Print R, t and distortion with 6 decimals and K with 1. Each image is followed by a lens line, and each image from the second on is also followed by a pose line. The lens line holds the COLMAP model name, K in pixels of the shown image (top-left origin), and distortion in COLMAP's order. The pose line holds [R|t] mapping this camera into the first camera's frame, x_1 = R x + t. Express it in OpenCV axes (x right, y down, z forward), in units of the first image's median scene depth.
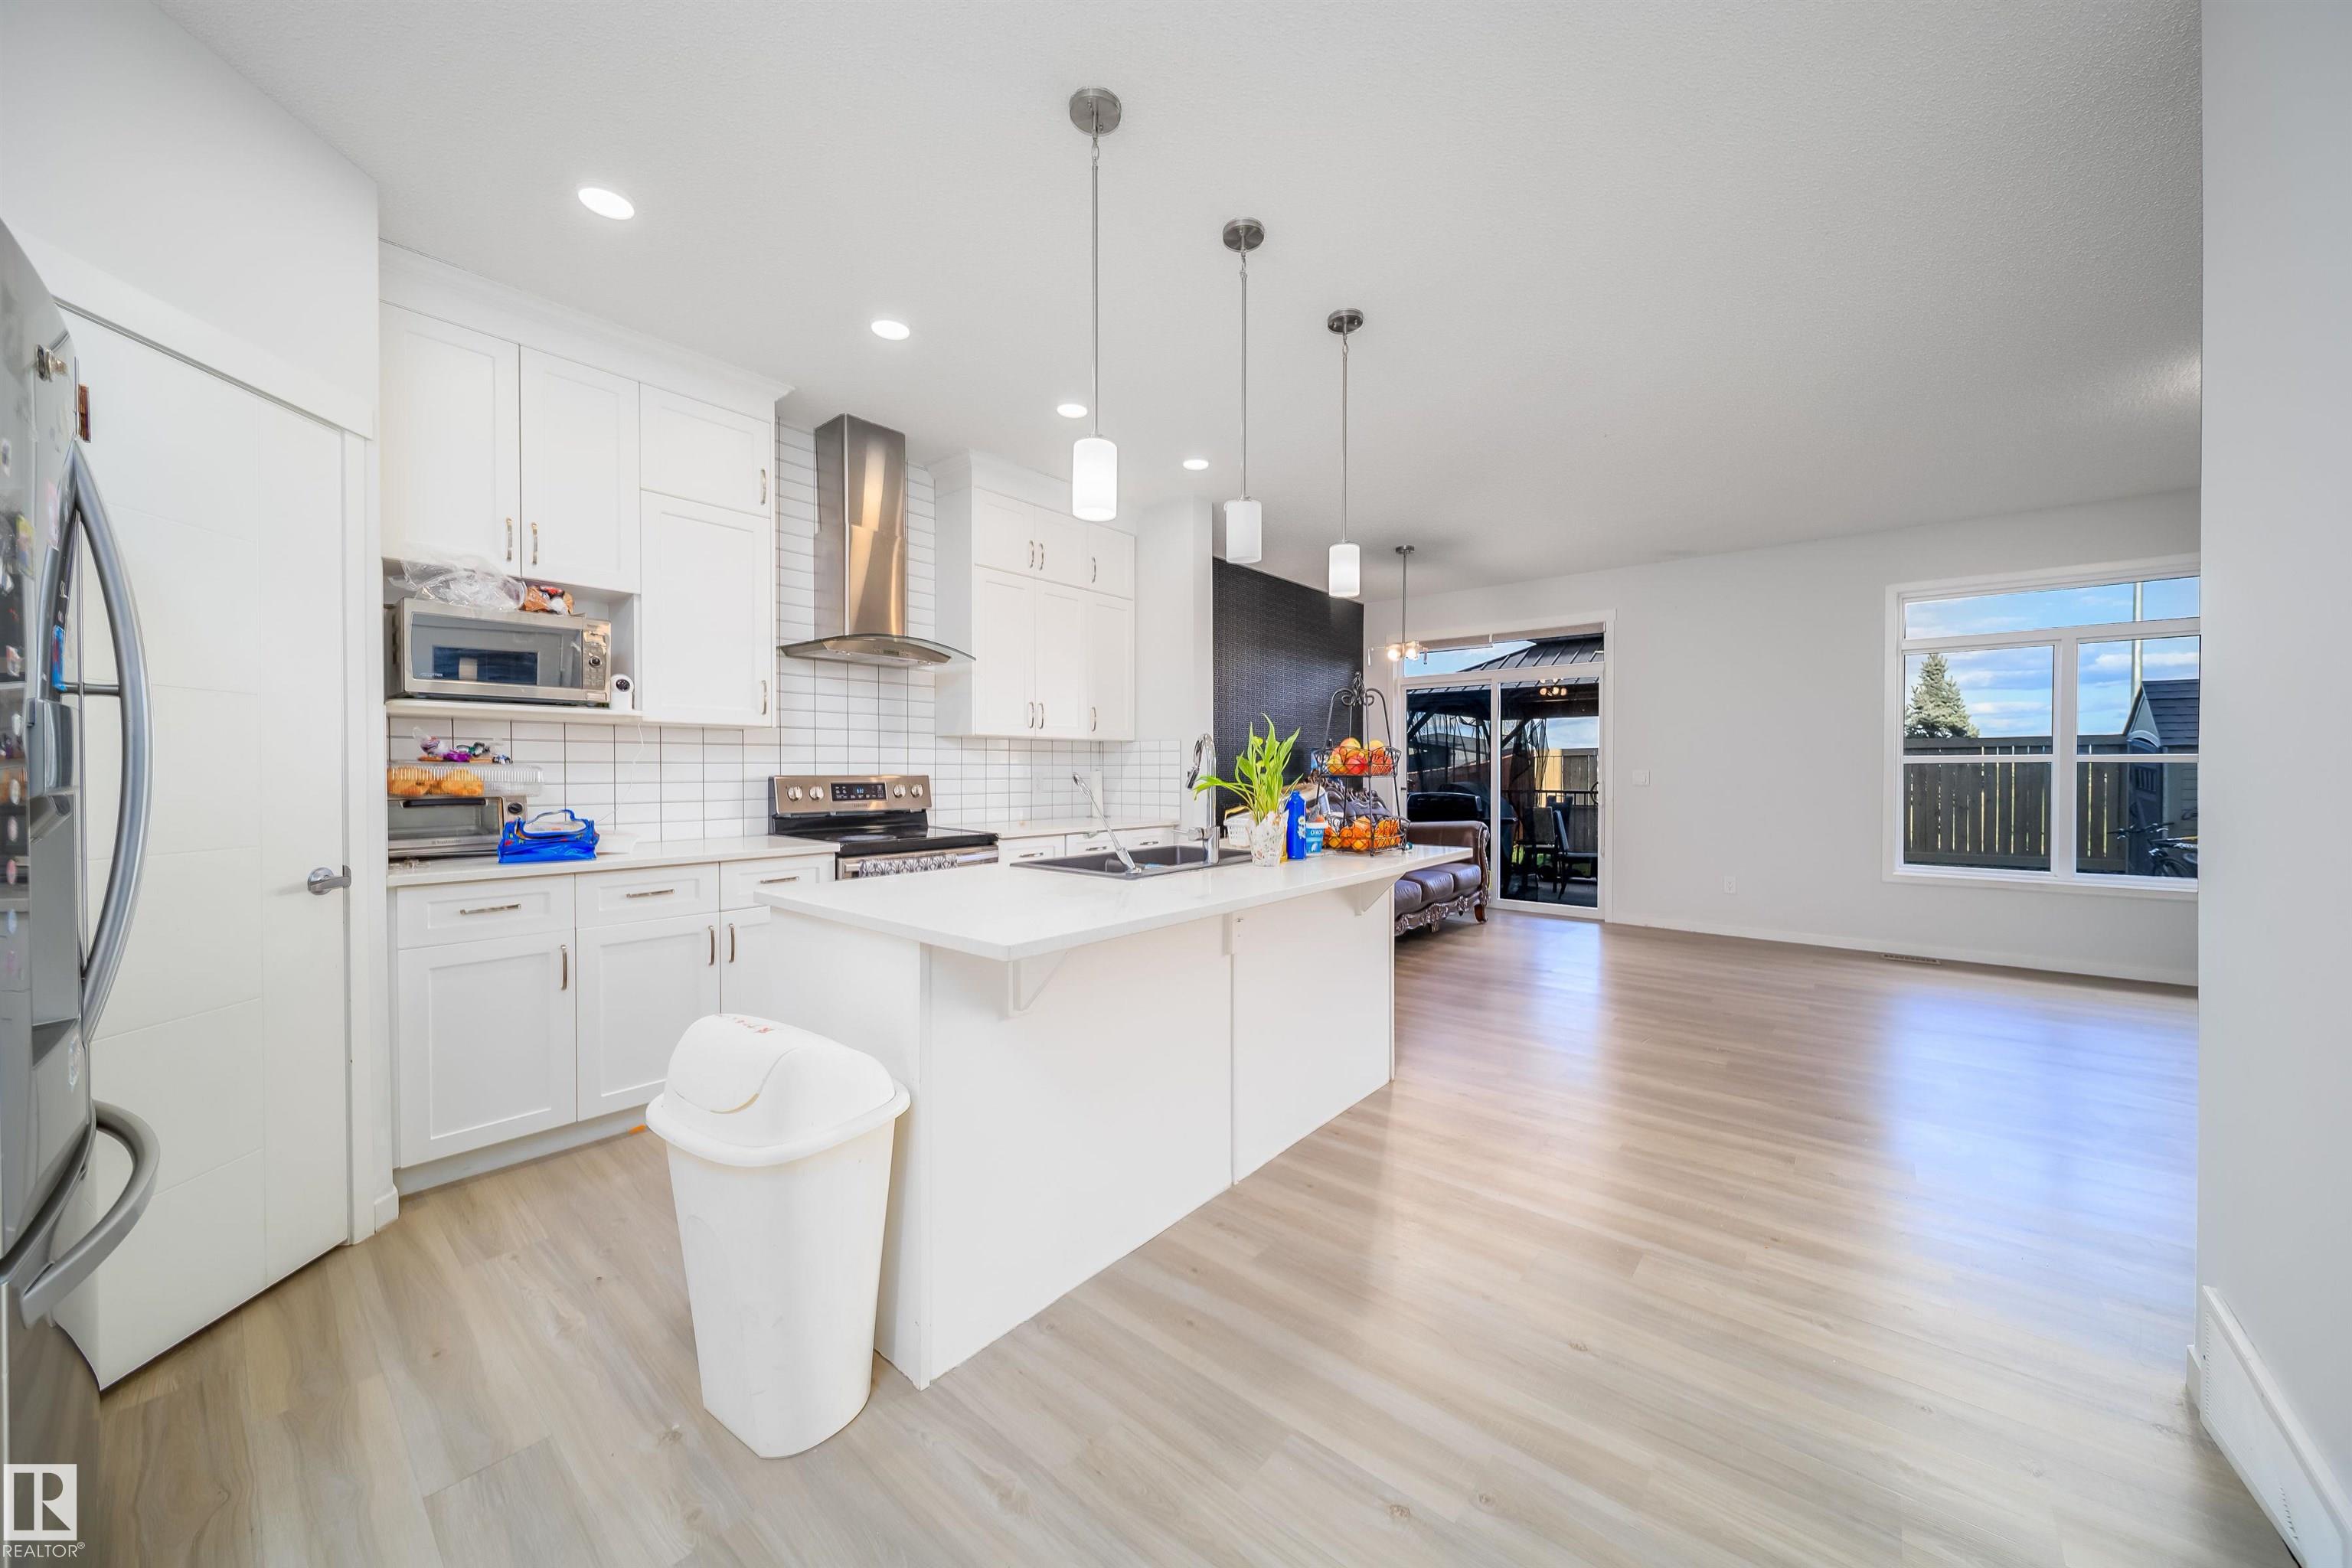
lens RADIAL K [[846.7, 0, 1186.8], [0, 846.7, 782.4], [0, 0, 1]] dist [-0.000648, -0.000040]
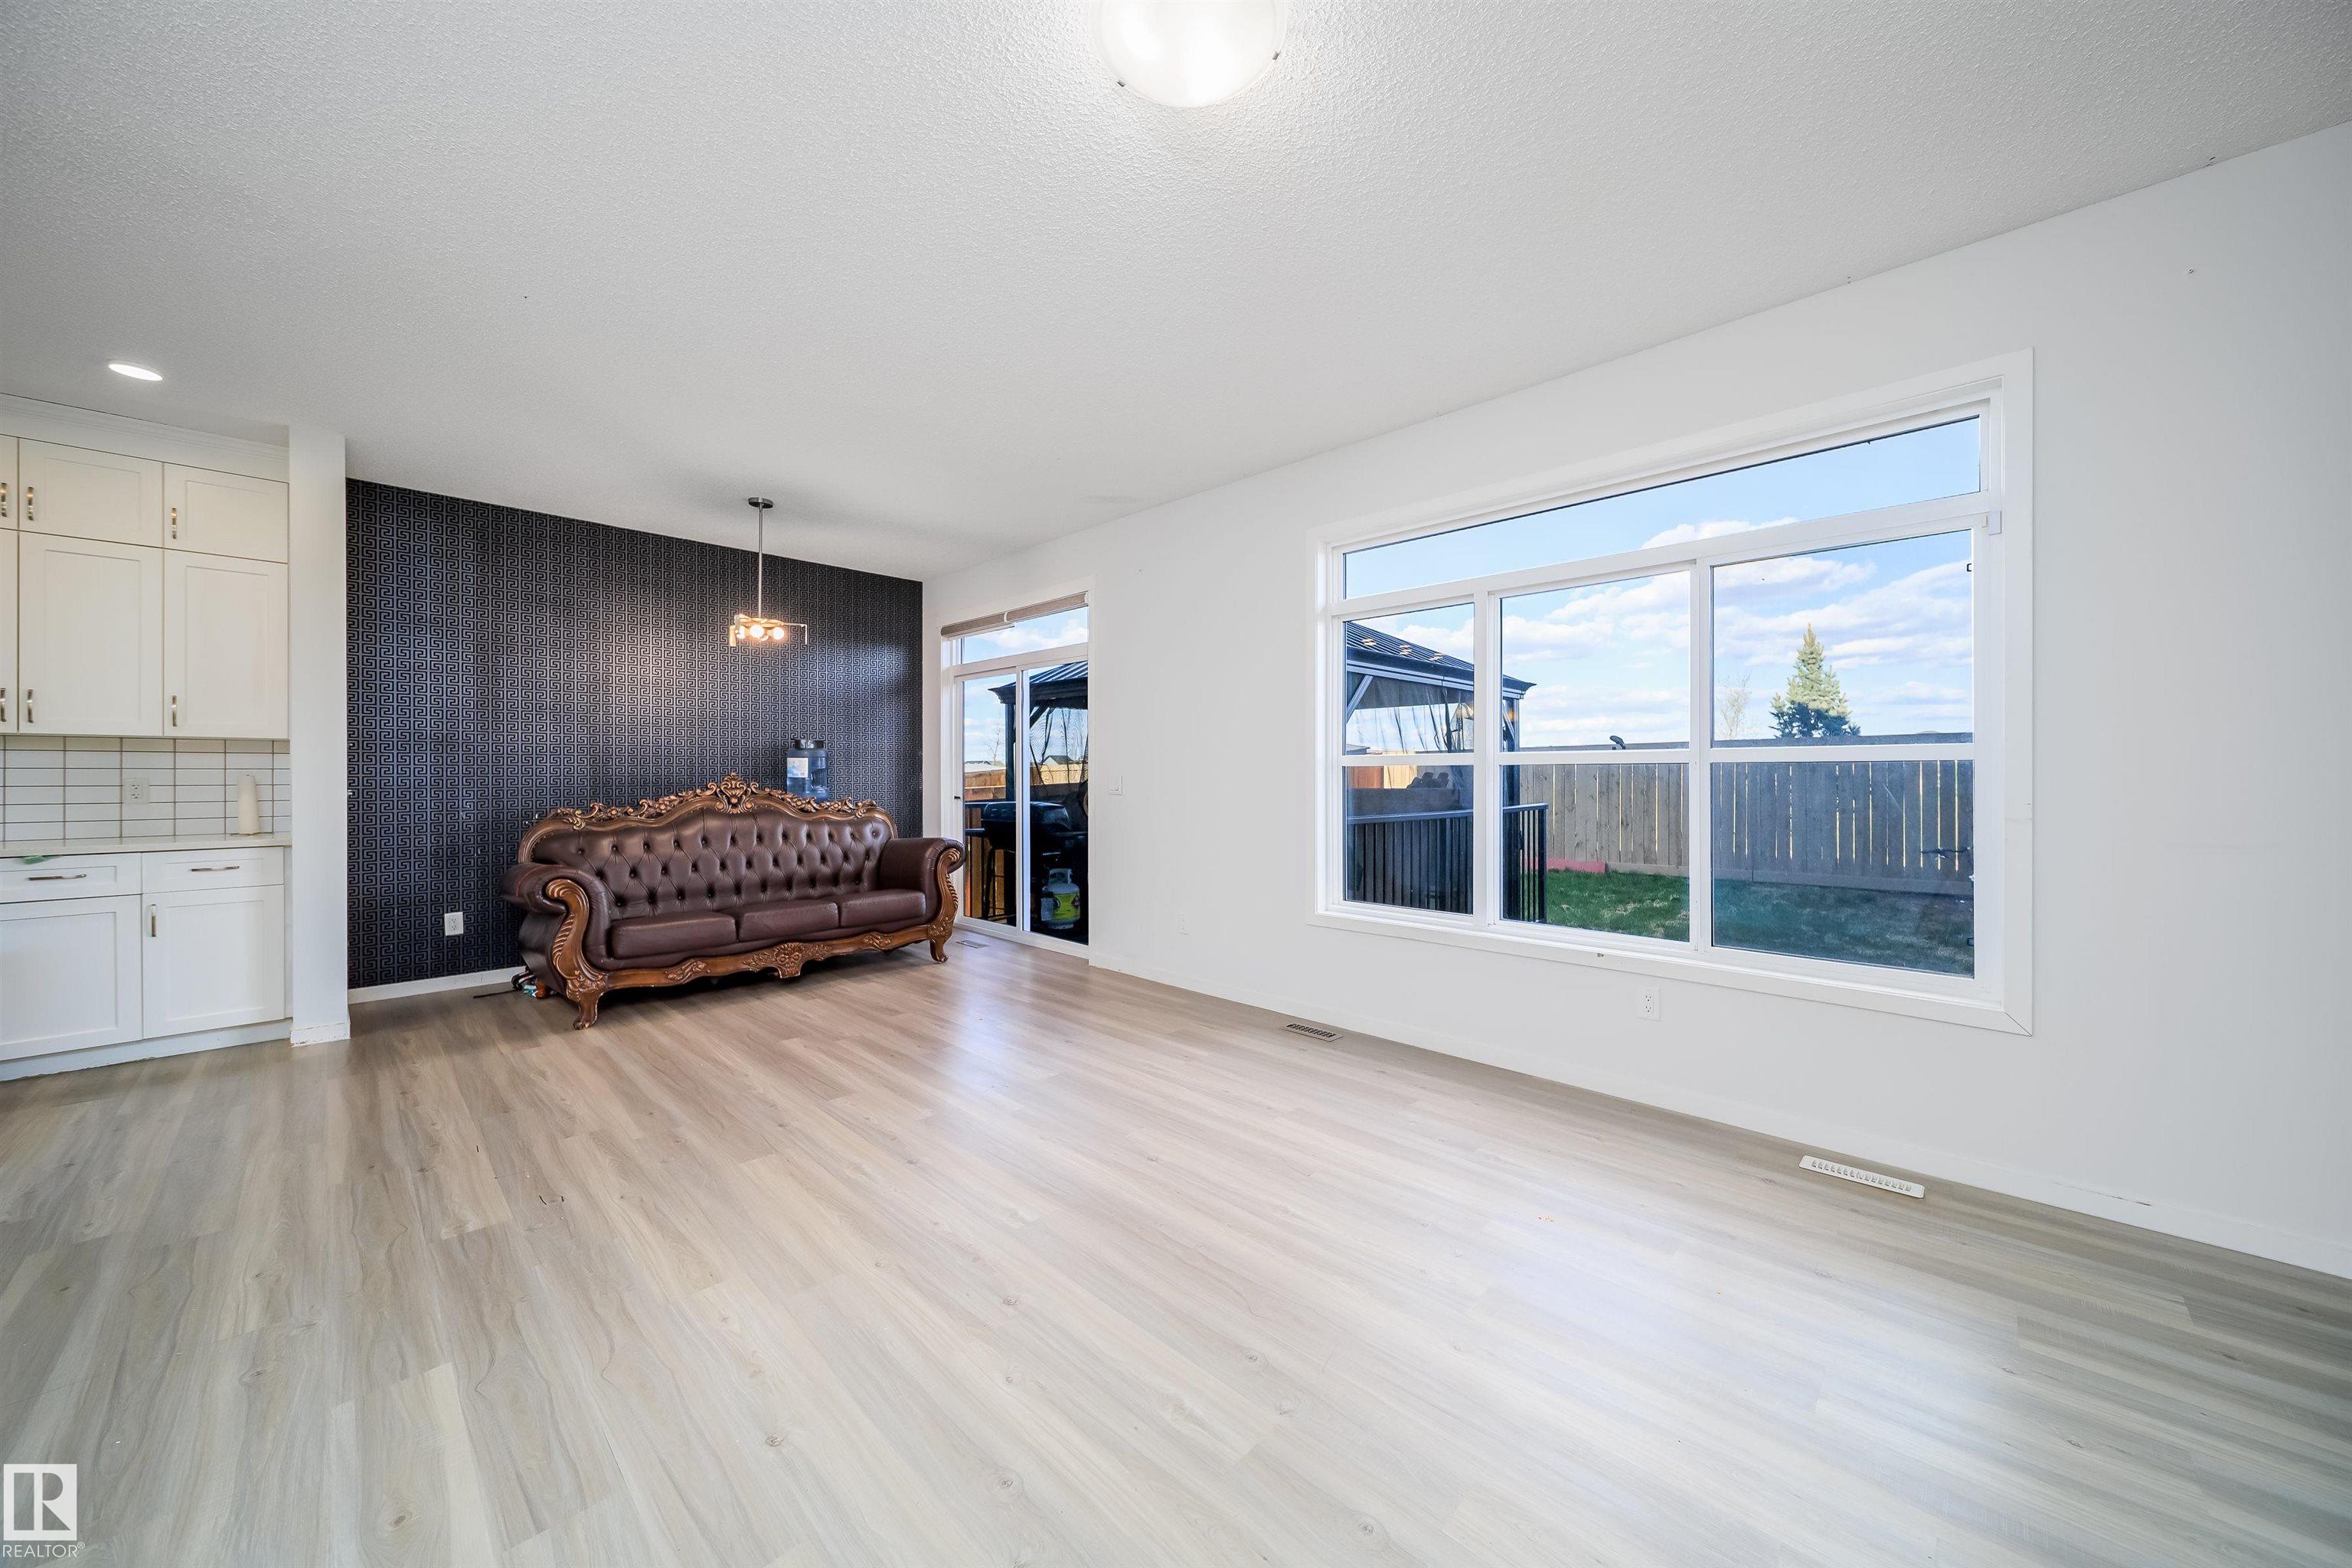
lens RADIAL K [[846.7, 0, 1174.8], [0, 846.7, 773.6], [0, 0, 1]] dist [-0.000648, -0.000040]
pose [[0.997366, 0.002132, -0.072504, 0.712841], [-0.002984, 0.999928, -0.011652, -0.007826], [0.072474, 0.011838, 0.997300, 0.221690]]
